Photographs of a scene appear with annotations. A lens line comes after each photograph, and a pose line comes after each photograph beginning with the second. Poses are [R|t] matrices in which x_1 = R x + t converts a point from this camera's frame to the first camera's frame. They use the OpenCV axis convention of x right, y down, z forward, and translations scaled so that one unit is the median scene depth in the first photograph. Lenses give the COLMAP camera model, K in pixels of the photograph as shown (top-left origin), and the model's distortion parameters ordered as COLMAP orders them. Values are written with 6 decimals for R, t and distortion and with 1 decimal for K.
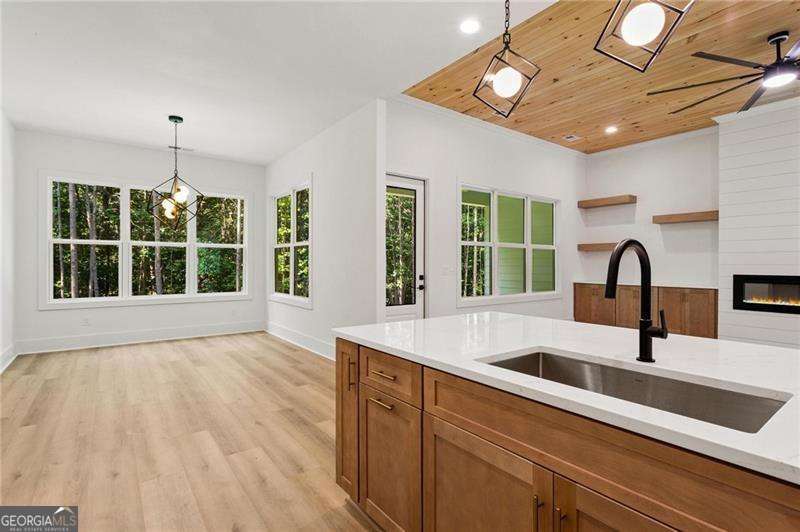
lens RADIAL K [[390.5, 0, 401.2], [0, 390.5, 263.4], [0, 0, 1]] dist [0.003544, 0.000709]
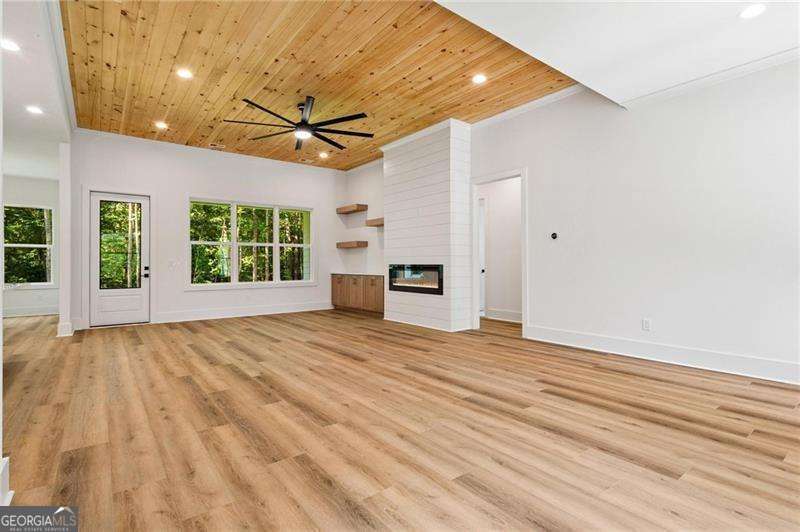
lens RADIAL K [[390.5, 0, 399.7], [0, 390.5, 263.2], [0, 0, 1]] dist [0.003544, 0.000709]
pose [[0.999861, -0.007389, 0.014953, 0.756029], [0.007400, 0.999972, -0.000665, 0.021644], [-0.014948, 0.000776, 0.999888, -0.303668]]
